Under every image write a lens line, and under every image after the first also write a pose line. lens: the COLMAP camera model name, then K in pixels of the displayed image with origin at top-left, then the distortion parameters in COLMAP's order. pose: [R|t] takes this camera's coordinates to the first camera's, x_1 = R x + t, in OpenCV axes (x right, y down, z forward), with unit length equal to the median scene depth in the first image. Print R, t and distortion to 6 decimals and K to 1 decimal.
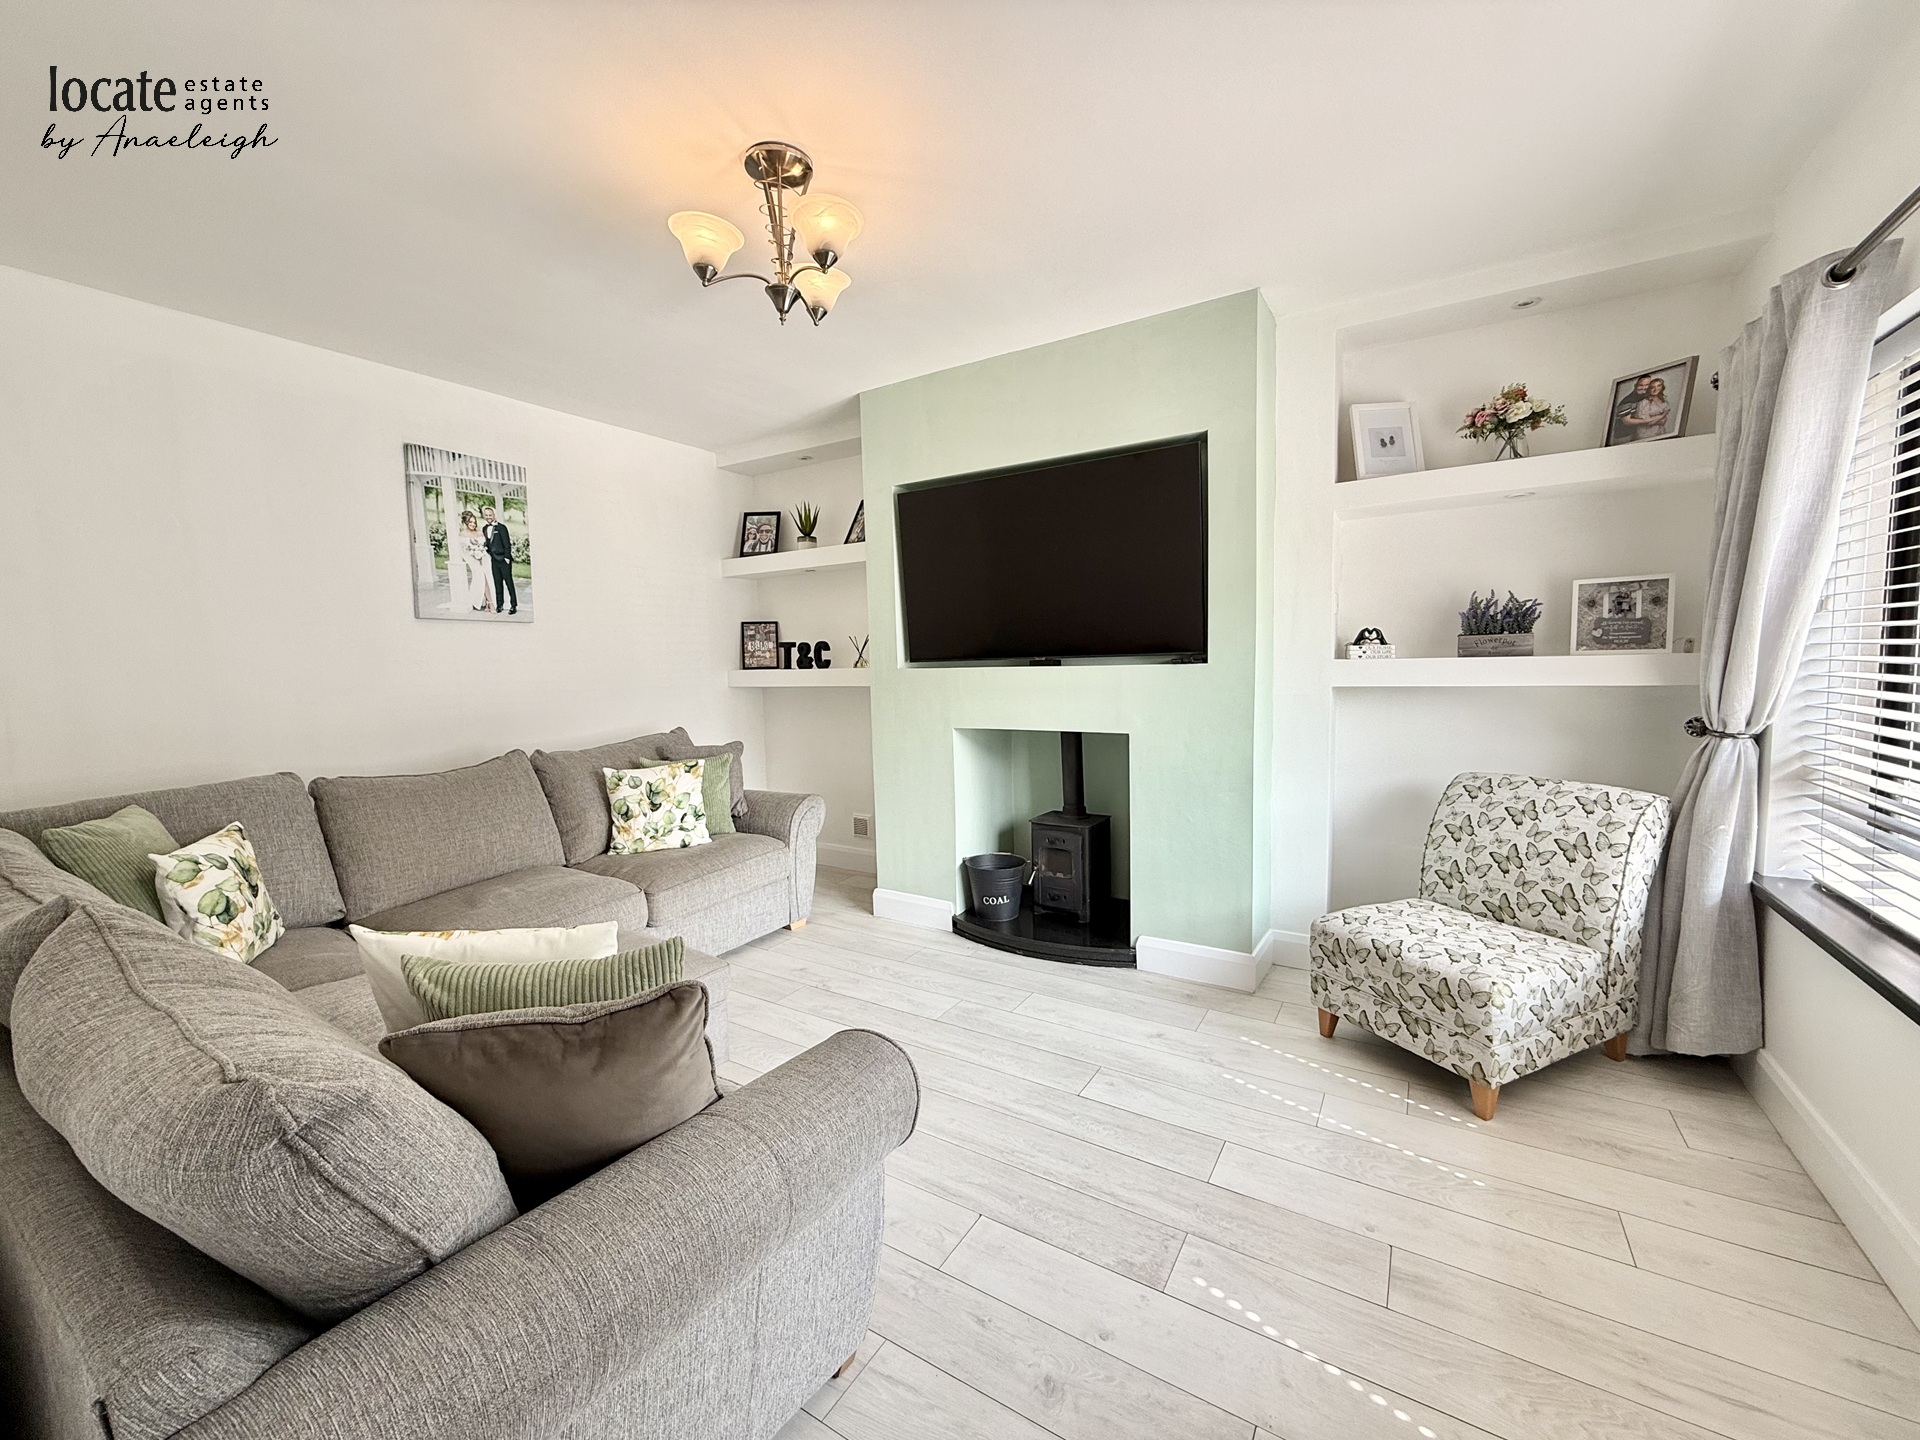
lens RADIAL K [[759.3, 0, 930.6], [0, 759.3, 710.0], [0, 0, 1]] dist [-0.001032, 0.000281]
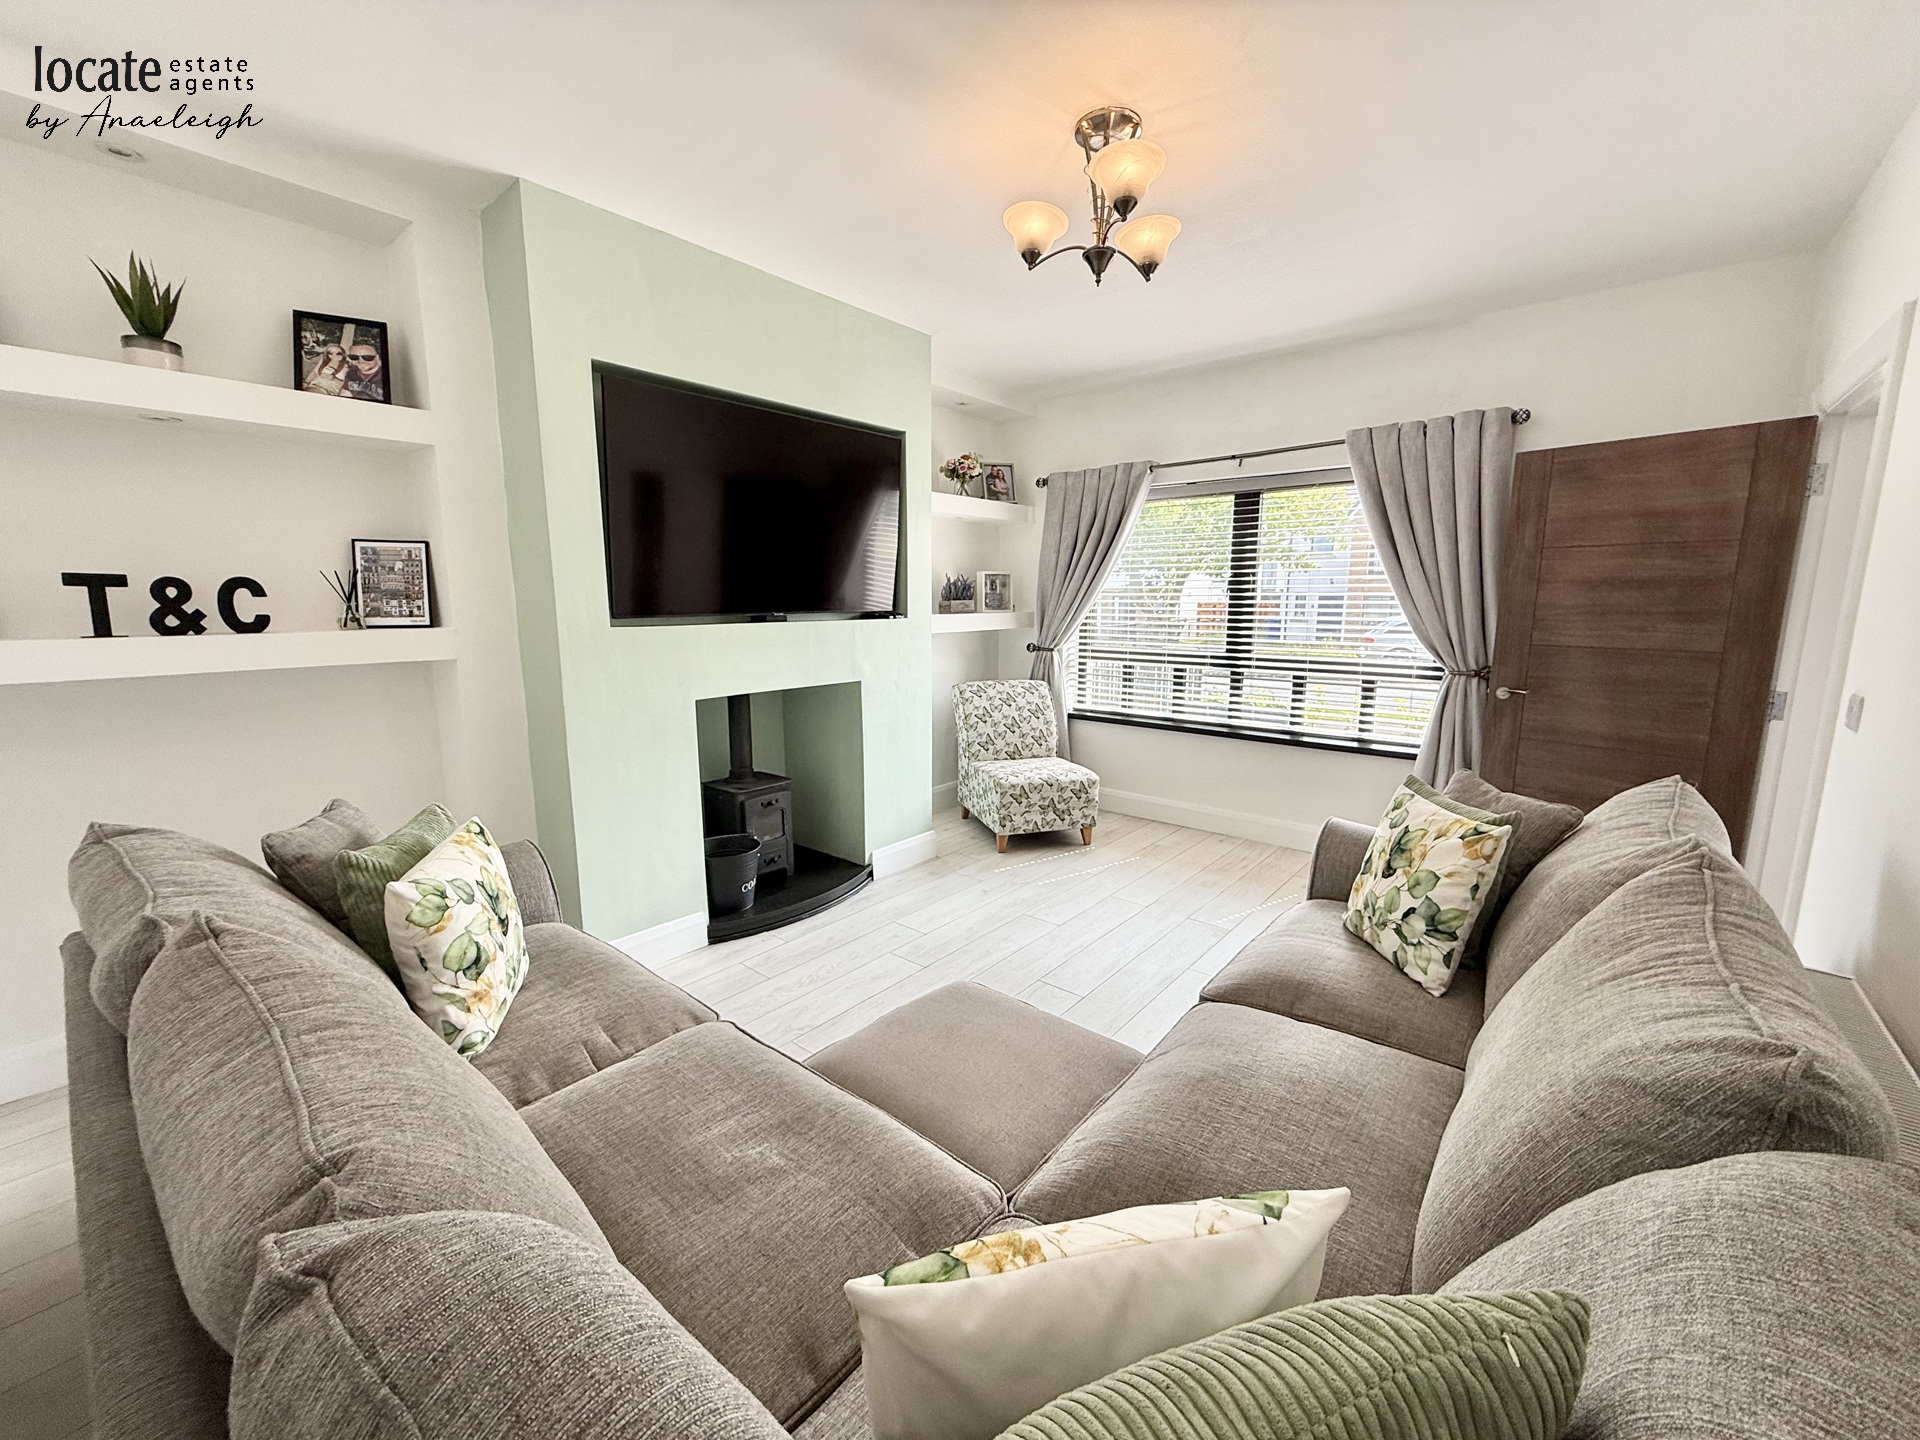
lens RADIAL K [[759.3, 0, 970.0], [0, 759.3, 711.2], [0, 0, 1]] dist [-0.001032, 0.000281]
pose [[0.124131, -0.124268, 0.984454, -0.717576], [0.065556, 0.990986, 0.116826, -0.039036], [-0.990098, 0.050035, 0.131159, 0.591085]]
